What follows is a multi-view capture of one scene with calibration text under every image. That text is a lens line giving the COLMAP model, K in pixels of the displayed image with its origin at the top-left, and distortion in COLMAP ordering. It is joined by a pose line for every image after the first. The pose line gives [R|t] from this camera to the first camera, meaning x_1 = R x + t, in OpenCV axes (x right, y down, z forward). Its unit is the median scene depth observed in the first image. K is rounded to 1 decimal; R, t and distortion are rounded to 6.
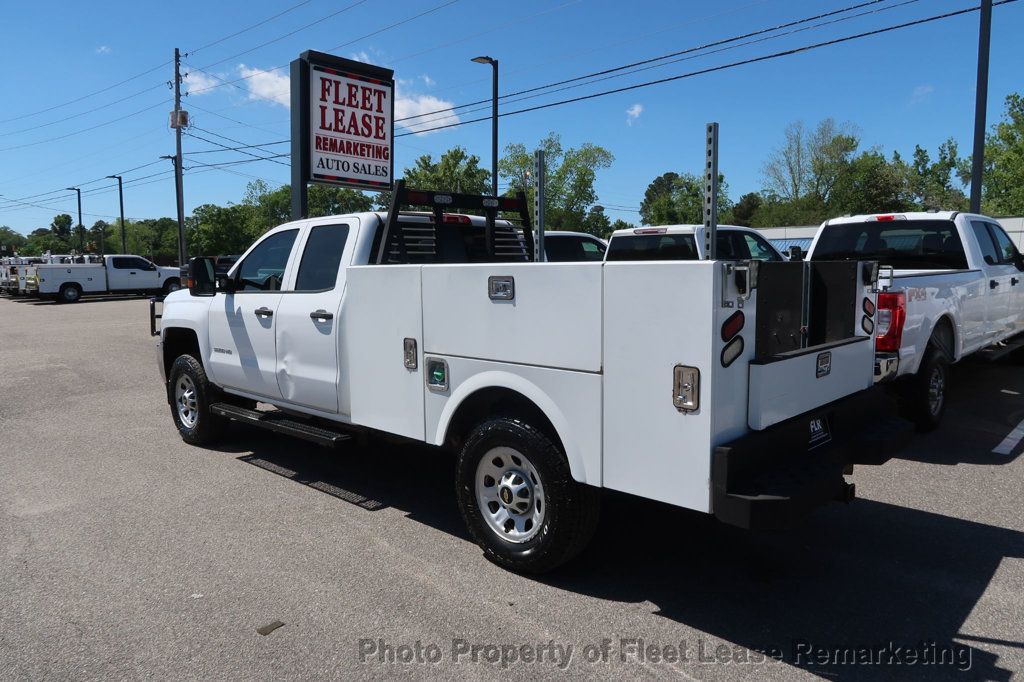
lens RADIAL K [[708.8, 0, 505.6], [0, 708.8, 340.5], [0, 0, 1]] dist [-0.030955, 0.012383]
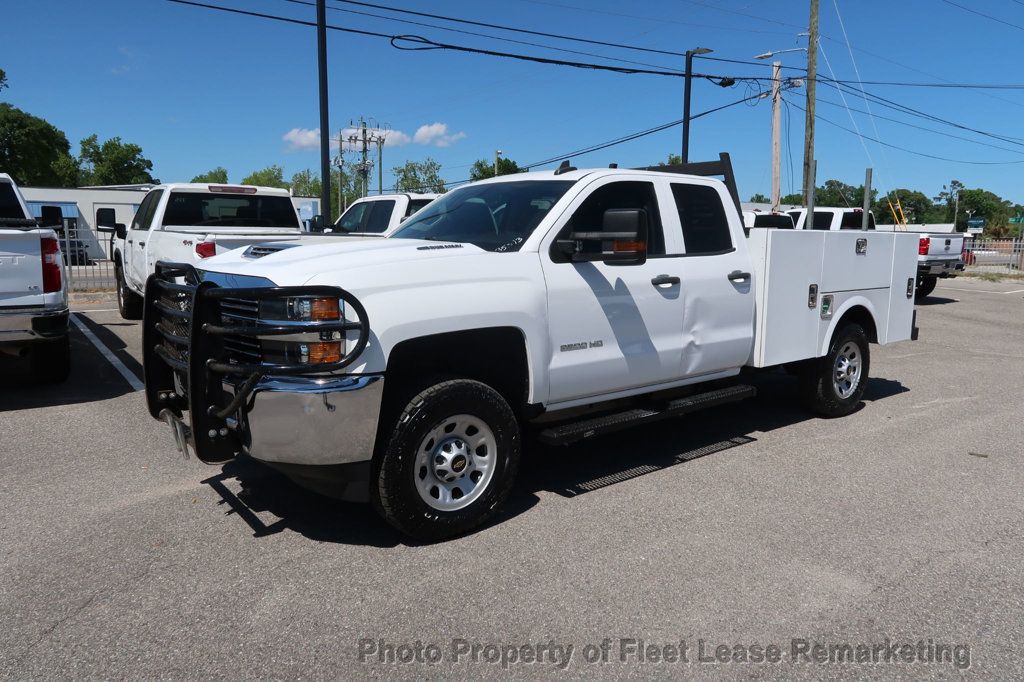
lens RADIAL K [[708.8, 0, 509.4], [0, 708.8, 345.2], [0, 0, 1]] dist [-0.030955, 0.012383]
pose [[0.137566, -0.140567, 0.980467, -0.658889], [0.092591, 0.987369, 0.128566, -0.049132], [-0.986155, 0.073096, 0.148844, 0.585888]]
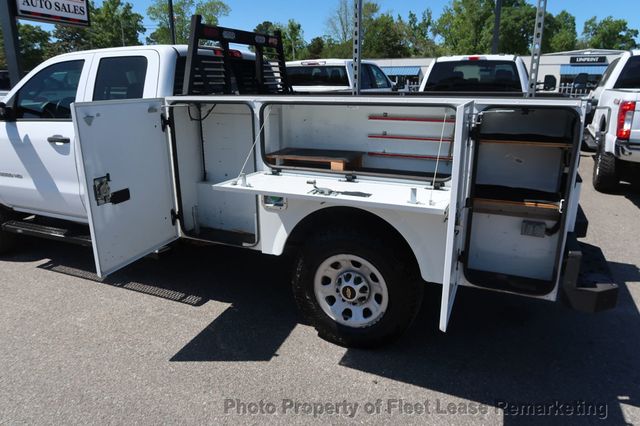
lens RADIAL K [[443.0, 0, 319.0], [0, 443.0, 213.4], [0, 0, 1]] dist [-0.030955, 0.012383]
pose [[0.942262, -0.091908, 0.322018, -0.106582], [0.032898, 0.982354, 0.184113, -0.021851], [-0.333257, -0.162889, 0.928659, 0.124761]]
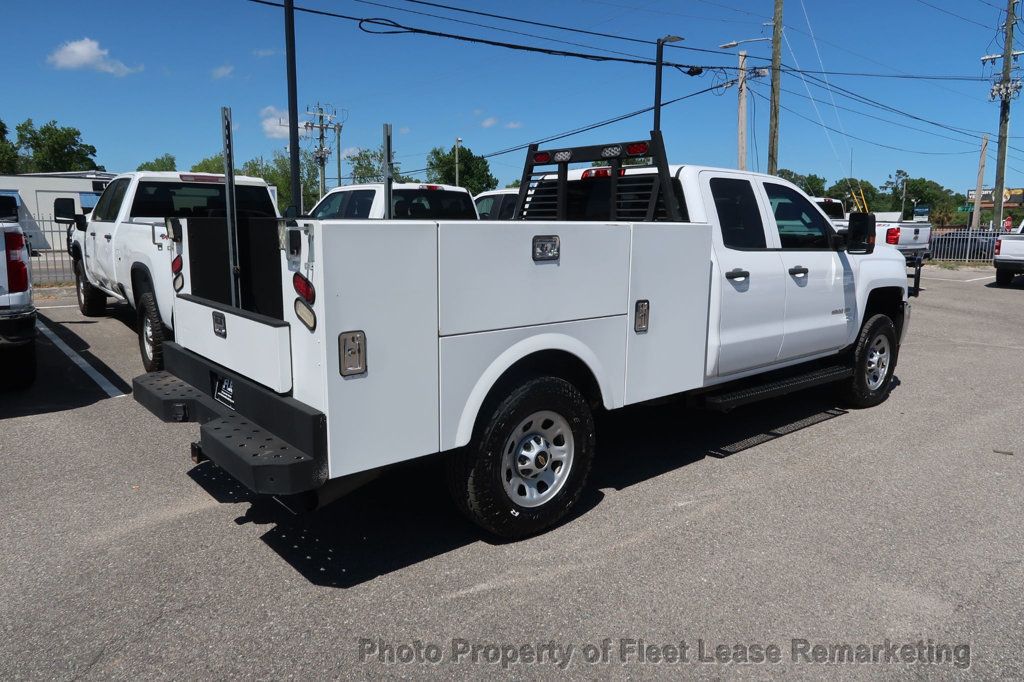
lens RADIAL K [[708.8, 0, 509.4], [0, 708.8, 342.7], [0, 0, 1]] dist [-0.030955, 0.012383]
pose [[0.076701, -0.154323, 0.985039, -0.631788], [0.094497, 0.984627, 0.146900, -0.058215], [-0.992566, 0.081815, 0.090105, 0.632531]]
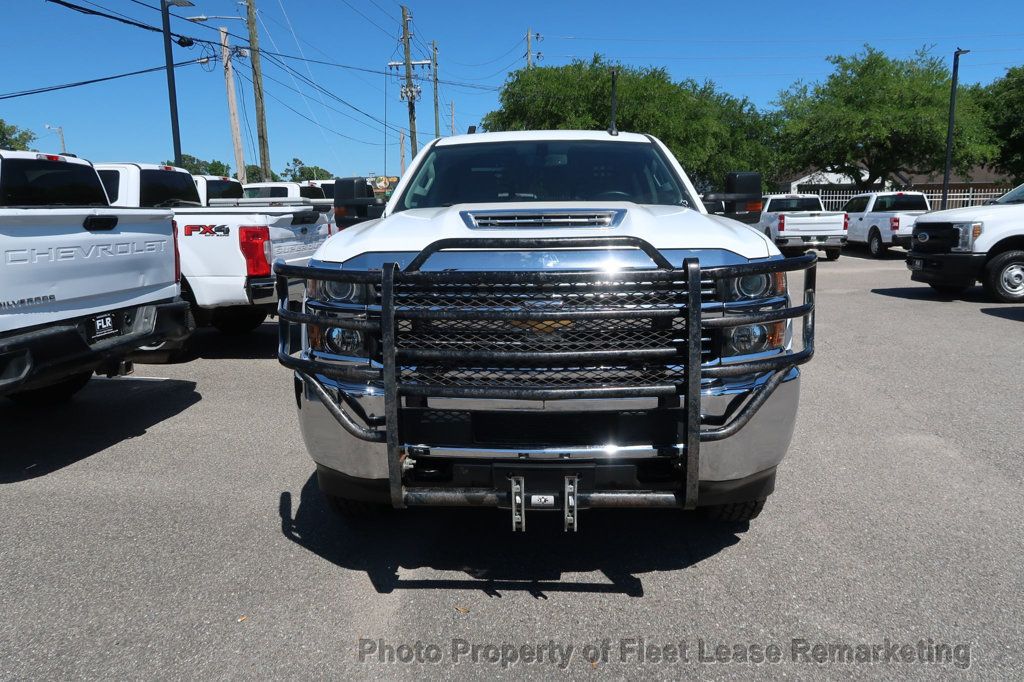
lens RADIAL K [[708.8, 0, 512.5], [0, 708.8, 339.0], [0, 0, 1]] dist [-0.030955, 0.012383]
pose [[-0.662006, -0.117328, 0.740258, -0.487494], [0.095525, 0.966408, 0.238600, -0.085337], [-0.743386, 0.228668, -0.628560, 0.975970]]
